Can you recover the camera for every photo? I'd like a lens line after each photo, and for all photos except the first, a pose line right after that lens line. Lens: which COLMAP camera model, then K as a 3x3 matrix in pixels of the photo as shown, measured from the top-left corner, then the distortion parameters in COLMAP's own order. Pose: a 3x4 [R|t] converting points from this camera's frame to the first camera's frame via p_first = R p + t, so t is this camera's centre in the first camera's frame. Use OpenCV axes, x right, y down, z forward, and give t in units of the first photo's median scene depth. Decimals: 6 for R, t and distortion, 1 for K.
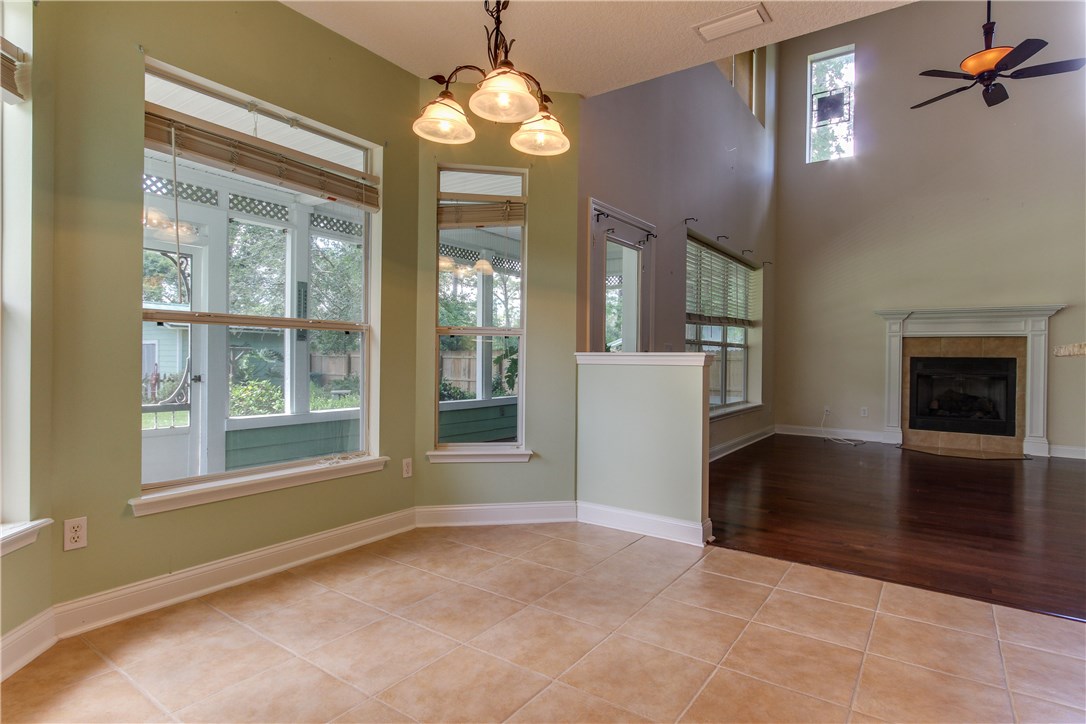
lens RADIAL K [[566.9, 0, 546.4], [0, 566.9, 360.0], [0, 0, 1]] dist [-0.014152, 0.008145]
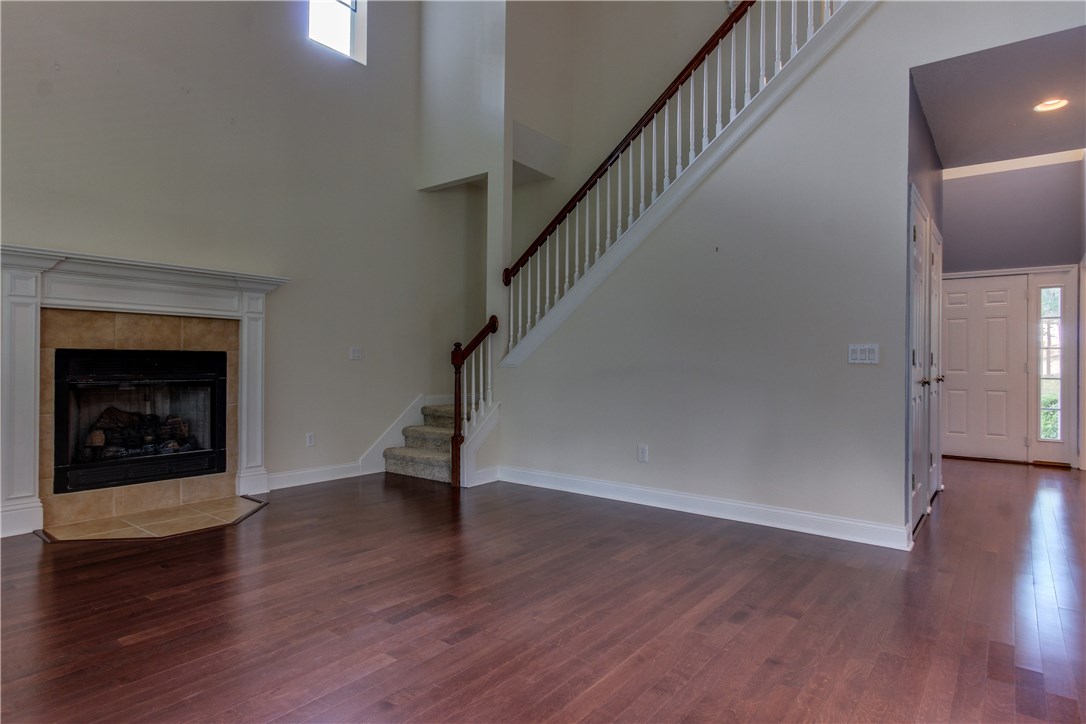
lens RADIAL K [[606.1, 0, 543.0], [0, 606.1, 362.0], [0, 0, 1]] dist [0.000344, 0.000692]
pose [[0.047132, -0.010729, 0.998831, 0.138295], [-0.001151, 0.999941, 0.010796, 0.000094], [-0.998888, -0.001659, 0.047117, 0.564983]]
